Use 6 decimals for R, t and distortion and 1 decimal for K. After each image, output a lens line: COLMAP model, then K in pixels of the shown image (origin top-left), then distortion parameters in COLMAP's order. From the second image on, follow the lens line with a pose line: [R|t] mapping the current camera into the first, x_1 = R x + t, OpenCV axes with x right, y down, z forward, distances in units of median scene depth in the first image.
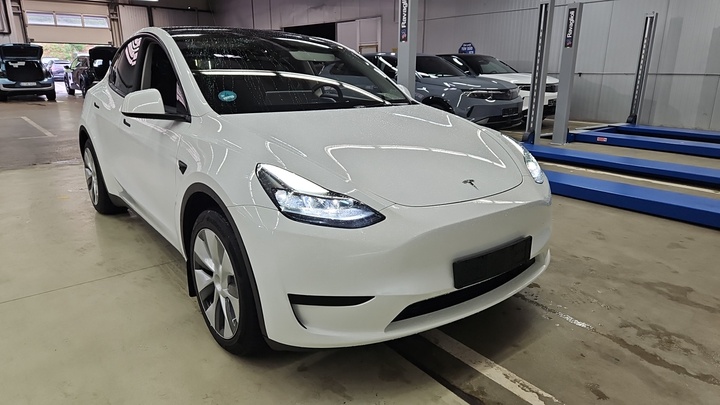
lens RADIAL K [[467.9, 0, 360.0], [0, 467.9, 202.5], [0, 0, 1]] dist [-0.001606, 0.002181]
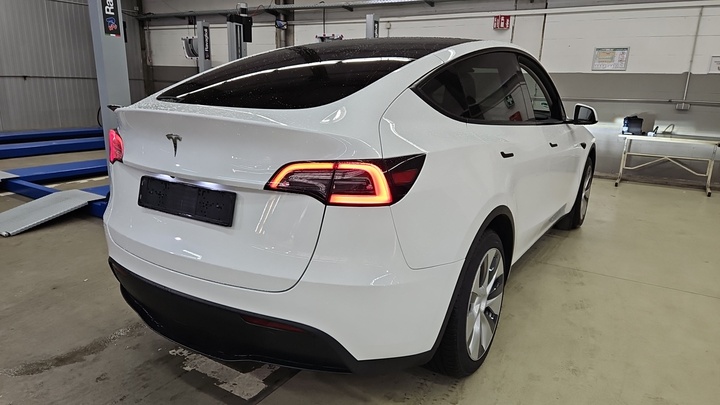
lens RADIAL K [[467.9, 0, 360.0], [0, 467.9, 202.5], [0, 0, 1]] dist [-0.001606, 0.002181]
pose [[-0.309289, -0.241437, 0.919809, -0.723997], [0.224381, 0.921397, 0.317303, -0.255911], [-0.924118, 0.304526, -0.230804, 0.907288]]
